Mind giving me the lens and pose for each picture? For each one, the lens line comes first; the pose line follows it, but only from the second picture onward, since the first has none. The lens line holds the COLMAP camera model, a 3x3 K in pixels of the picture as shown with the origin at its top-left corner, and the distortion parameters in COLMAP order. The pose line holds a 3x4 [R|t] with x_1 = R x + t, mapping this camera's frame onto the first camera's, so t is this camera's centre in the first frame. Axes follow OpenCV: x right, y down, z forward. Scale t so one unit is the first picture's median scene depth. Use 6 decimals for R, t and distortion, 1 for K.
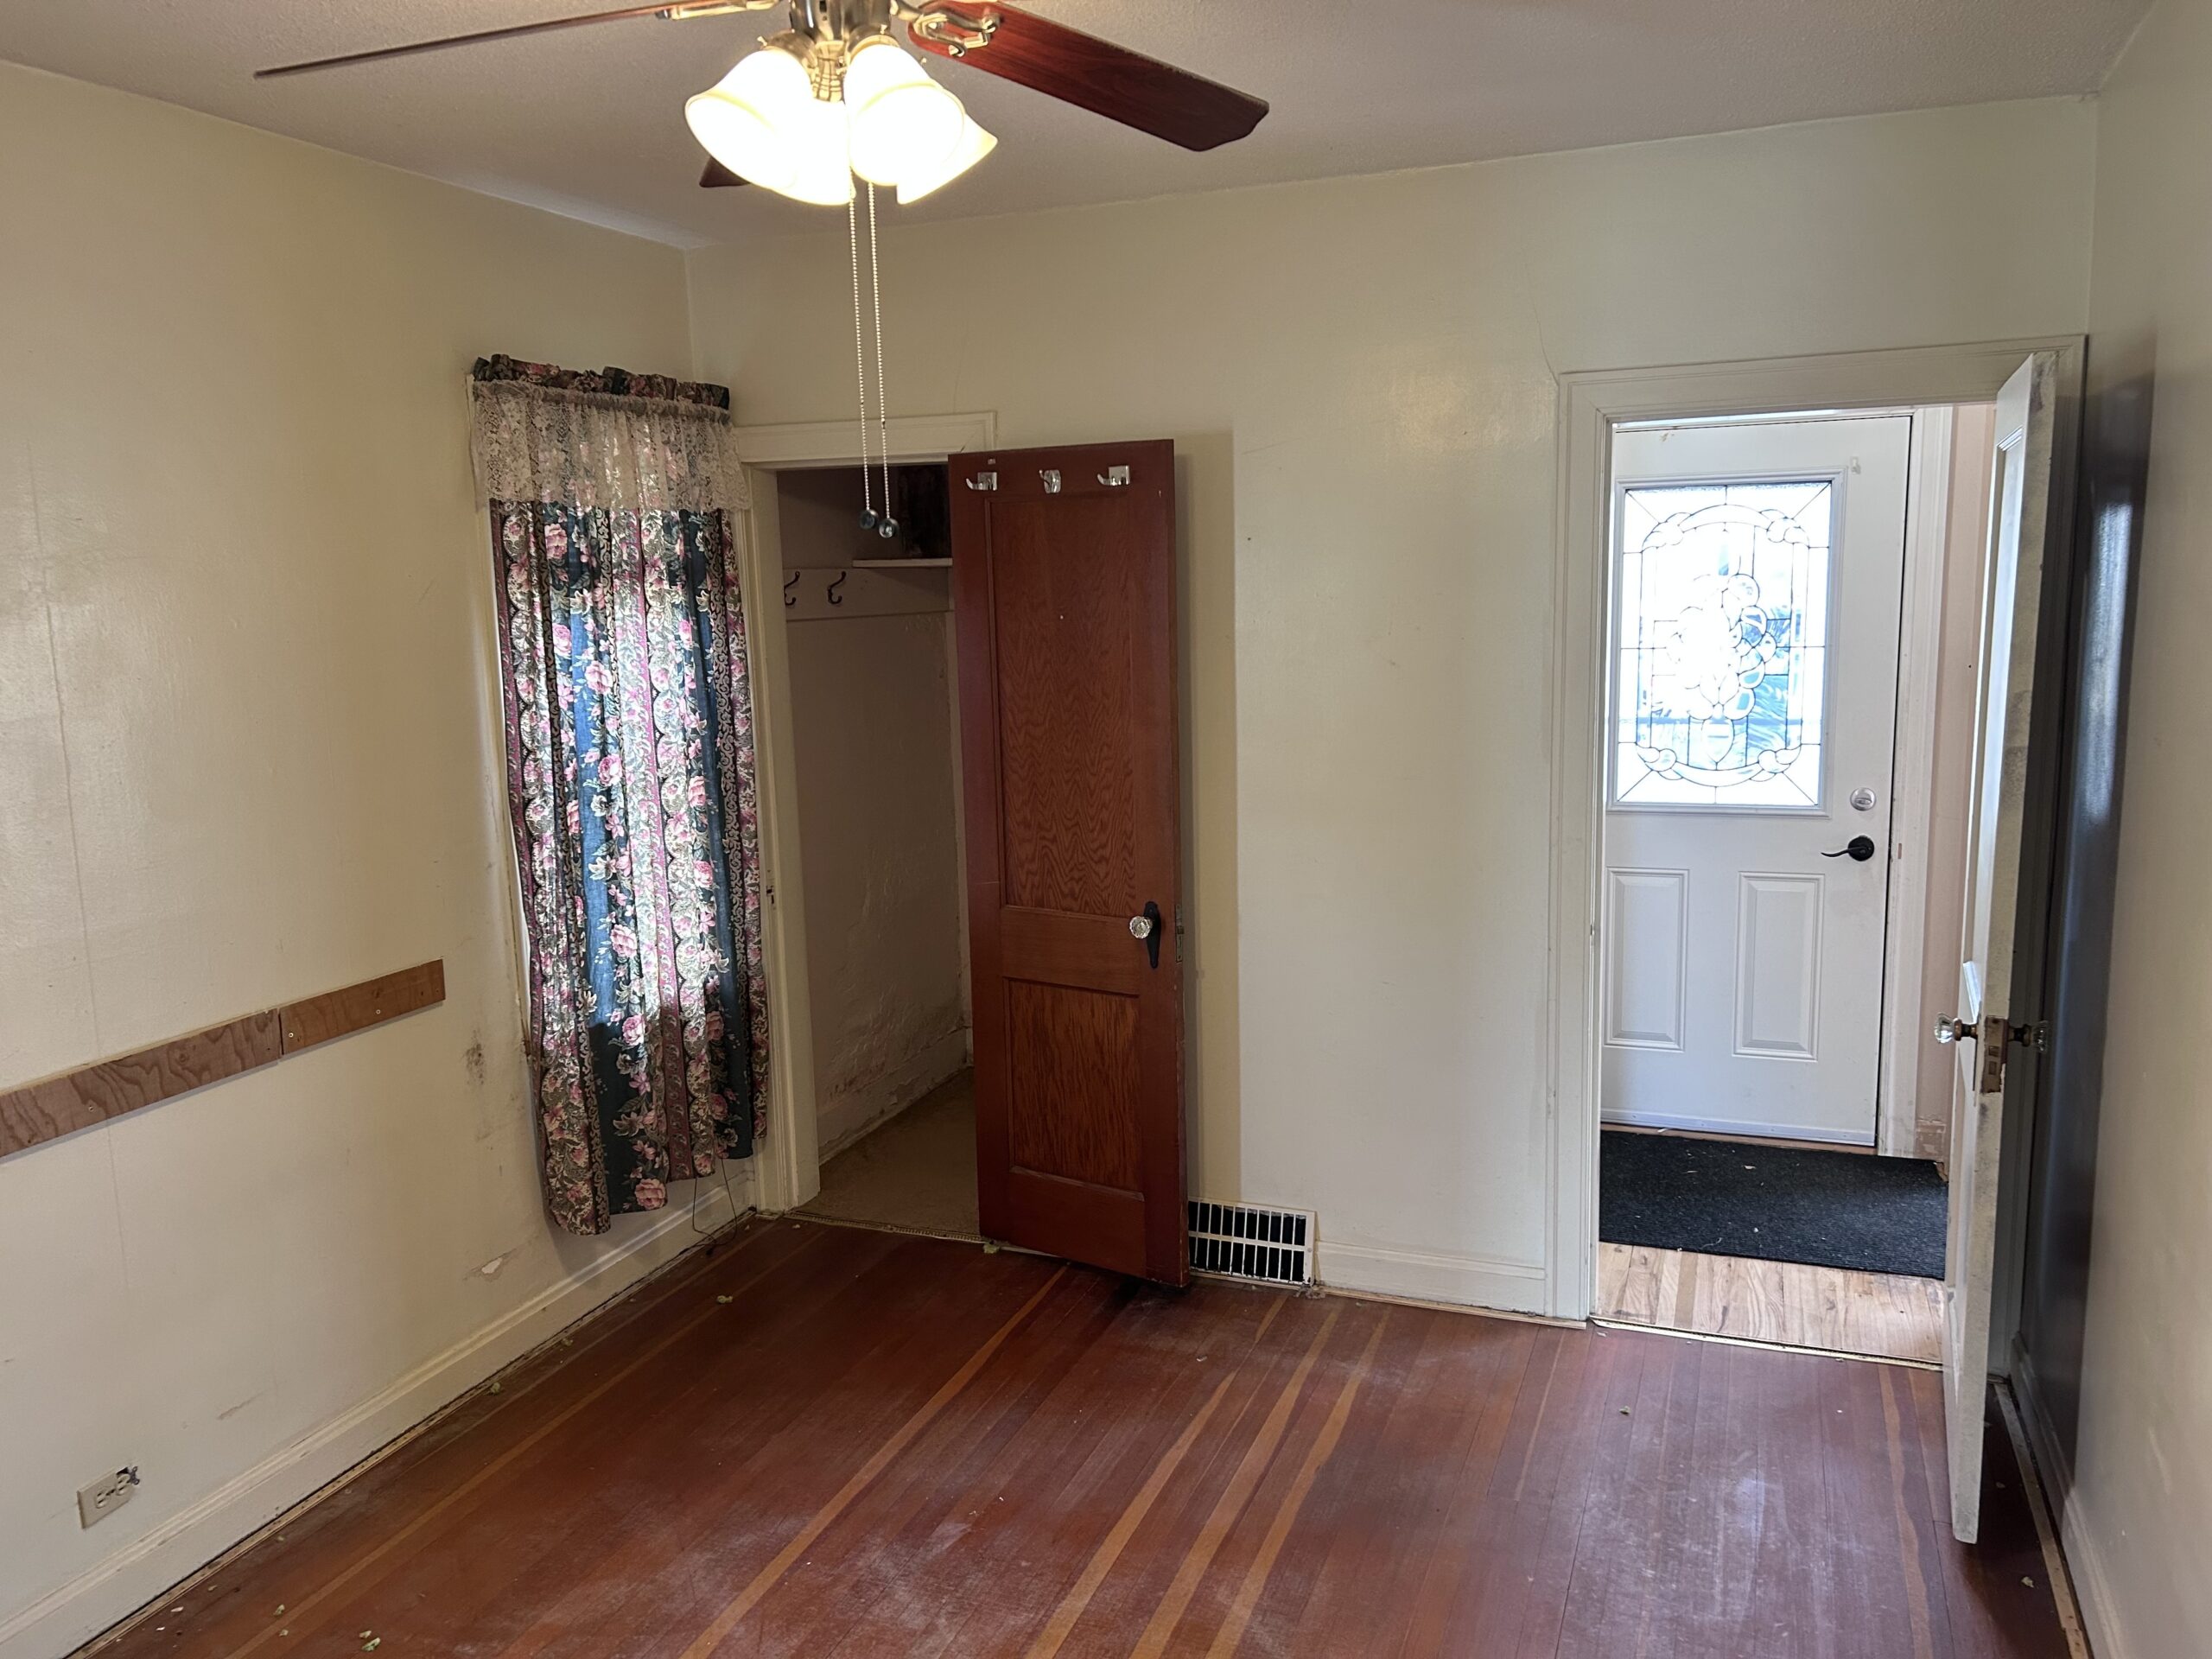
lens RADIAL K [[1687.6, 0, 1118.1], [0, 1687.6, 821.1], [0, 0, 1]] dist [0.045487, -0.020426]
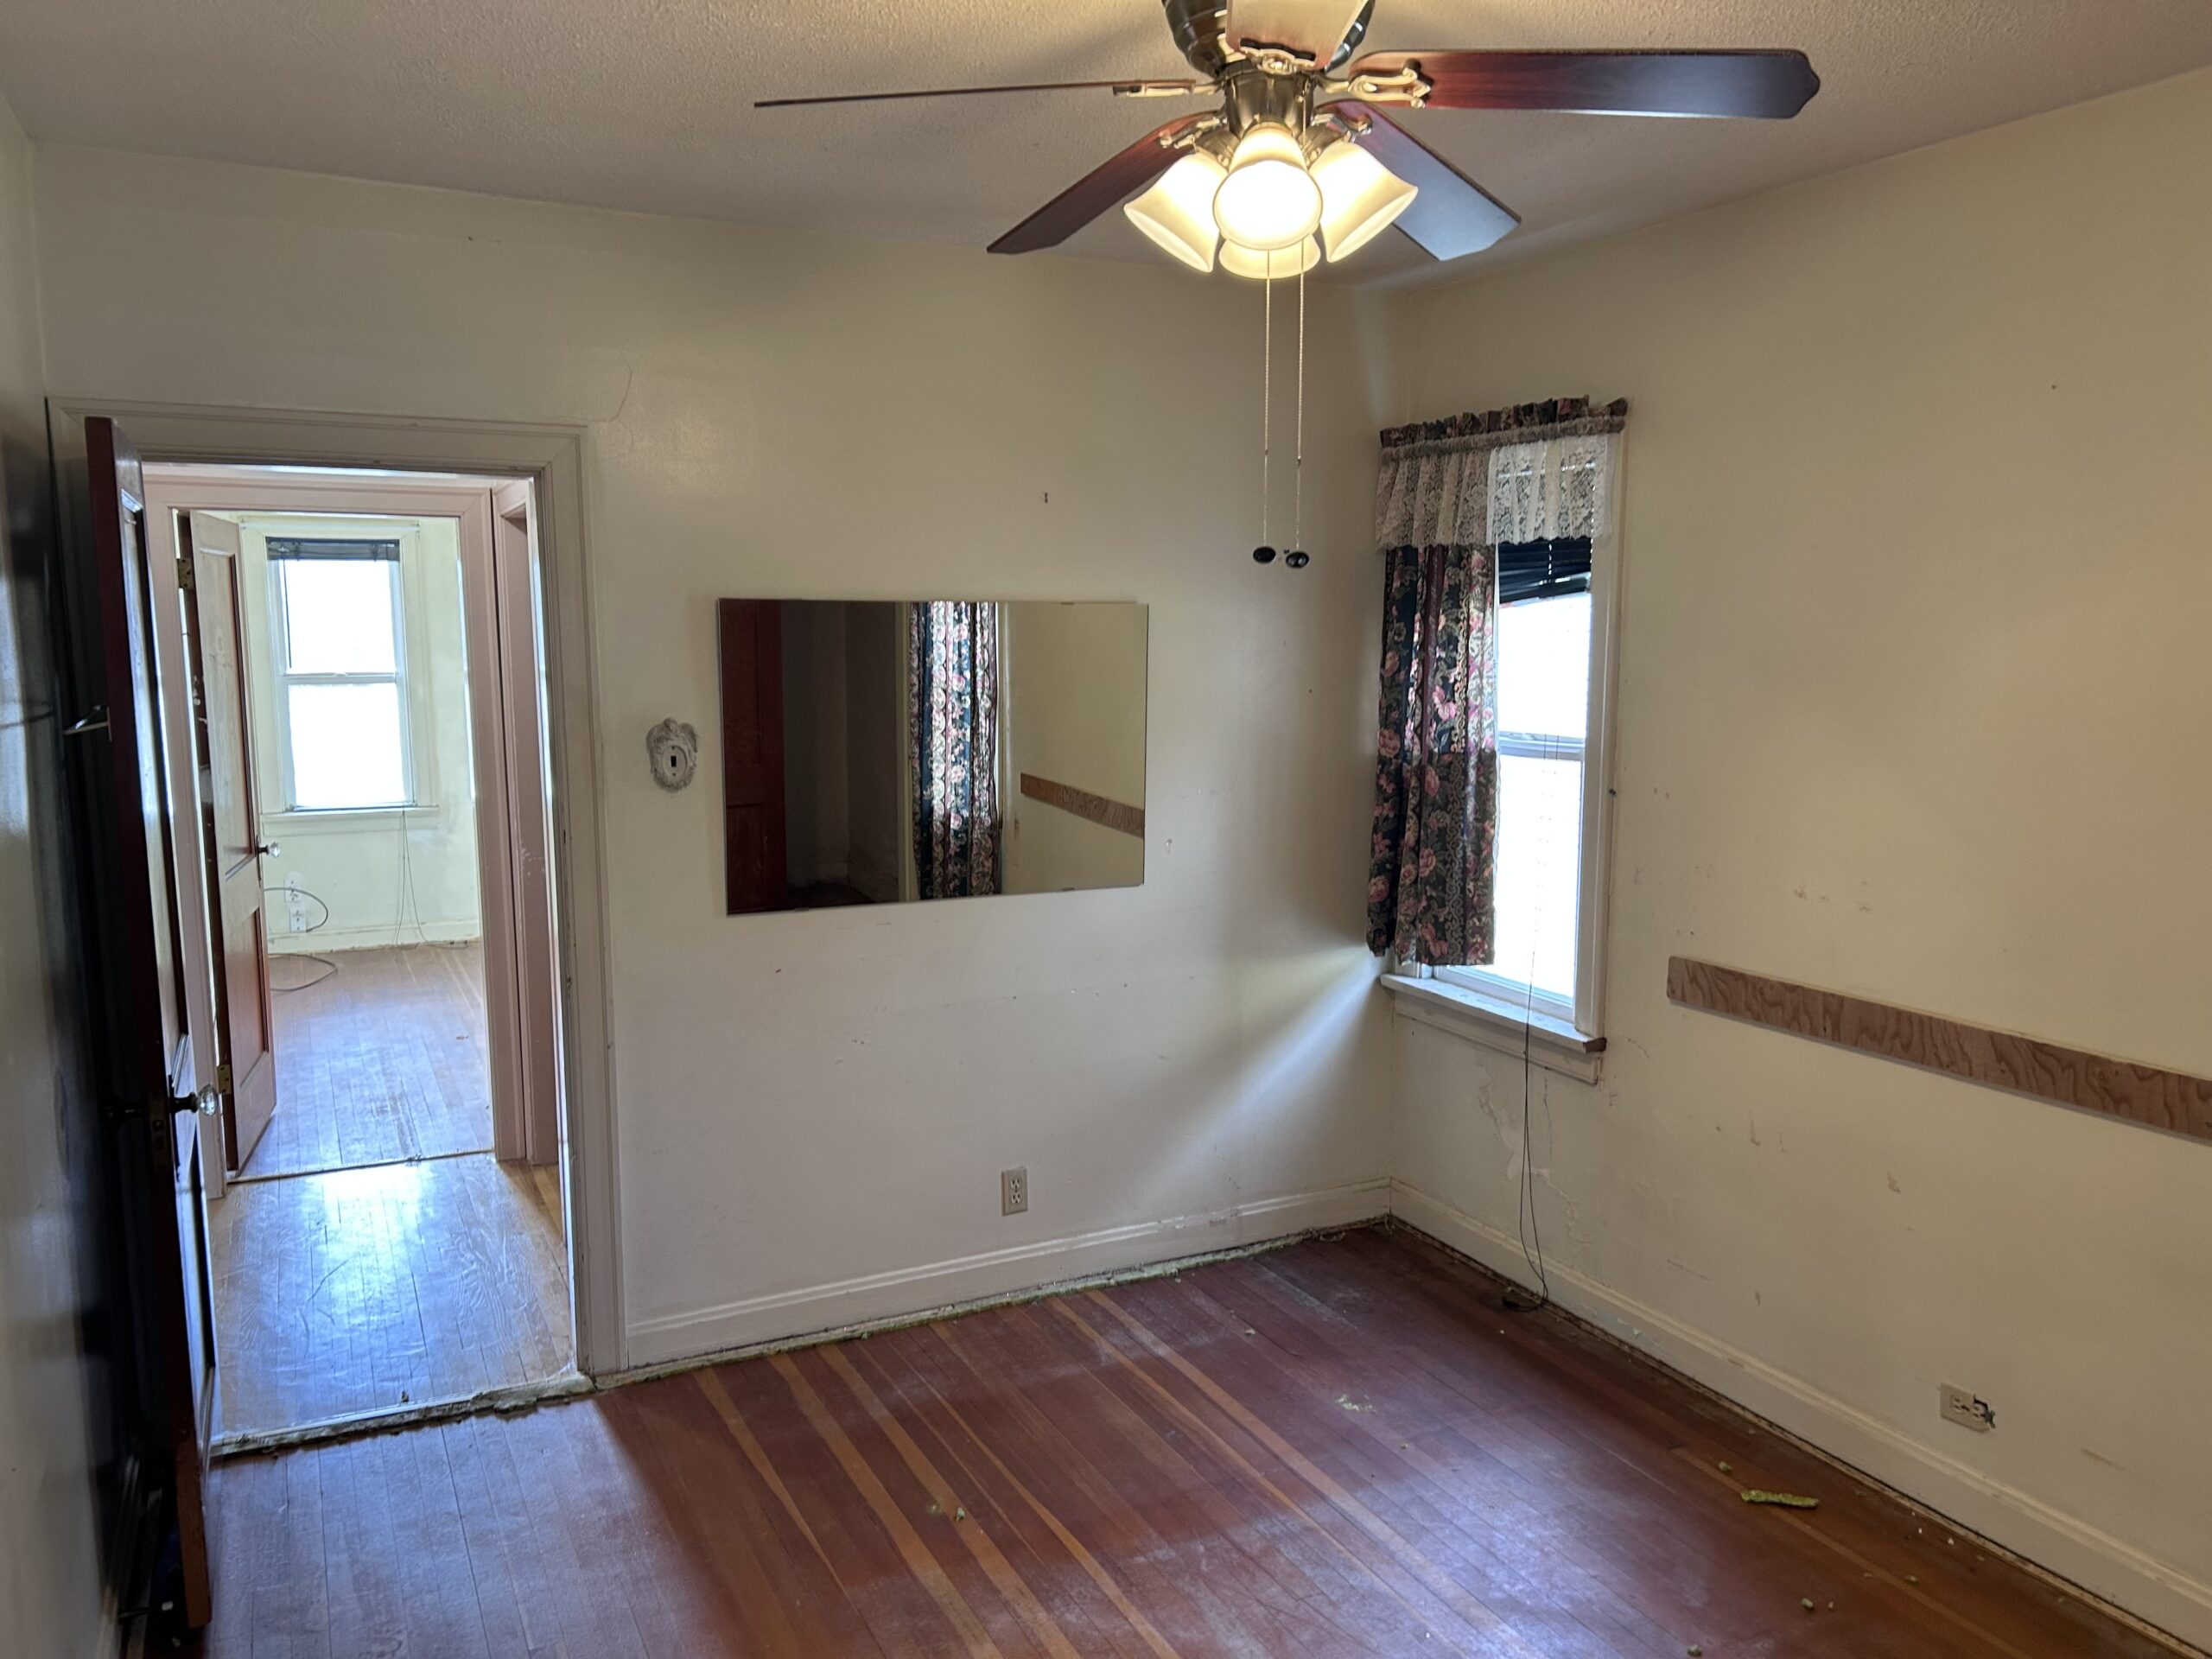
lens RADIAL K [[1687.6, 0, 1107.0], [0, 1687.6, 844.8], [0, 0, 1]] dist [0.045487, -0.020426]
pose [[-0.654031, 0.147960, -0.741857, 0.547596], [-0.091926, 0.957872, 0.272087, -0.209160], [0.750862, 0.246149, -0.612876, 1.191846]]
